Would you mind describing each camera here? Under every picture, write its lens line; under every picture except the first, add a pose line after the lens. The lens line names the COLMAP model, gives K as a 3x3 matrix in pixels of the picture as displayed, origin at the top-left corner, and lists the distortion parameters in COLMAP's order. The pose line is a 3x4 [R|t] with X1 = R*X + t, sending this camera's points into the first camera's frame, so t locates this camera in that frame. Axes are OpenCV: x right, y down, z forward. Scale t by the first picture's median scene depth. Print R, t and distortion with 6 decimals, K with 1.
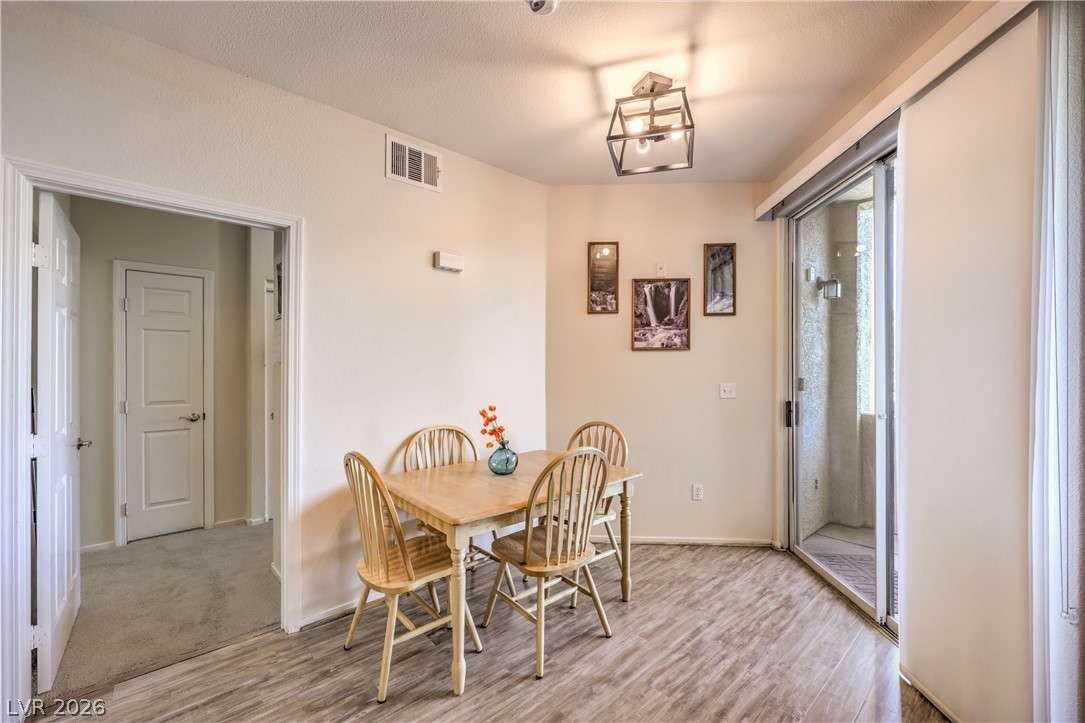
lens RADIAL K [[436.0, 0, 544.2], [0, 436.0, 366.9], [0, 0, 1]] dist [-0.001356, 0.000192]
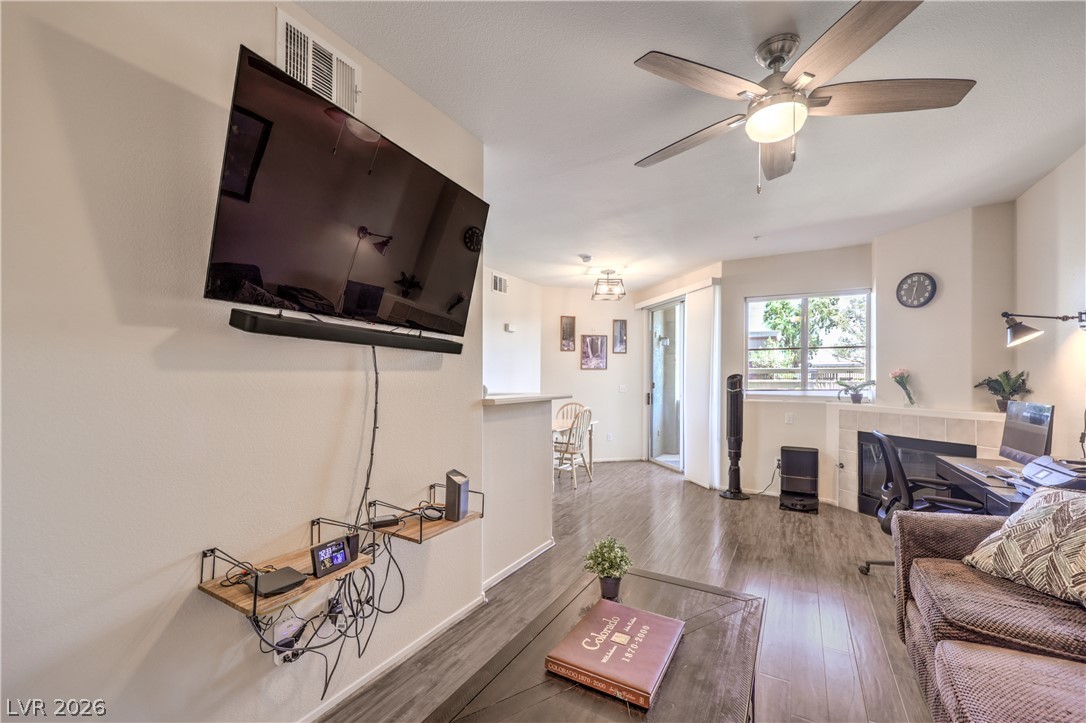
lens RADIAL K [[436.4, 0, 545.4], [0, 436.4, 369.8], [0, 0, 1]] dist [-0.001356, 0.000192]
pose [[0.949748, 0.009974, 0.312855, -0.605088], [-0.005473, 0.999869, -0.015262, -0.003718], [-0.312966, 0.012783, 0.949678, -0.903877]]
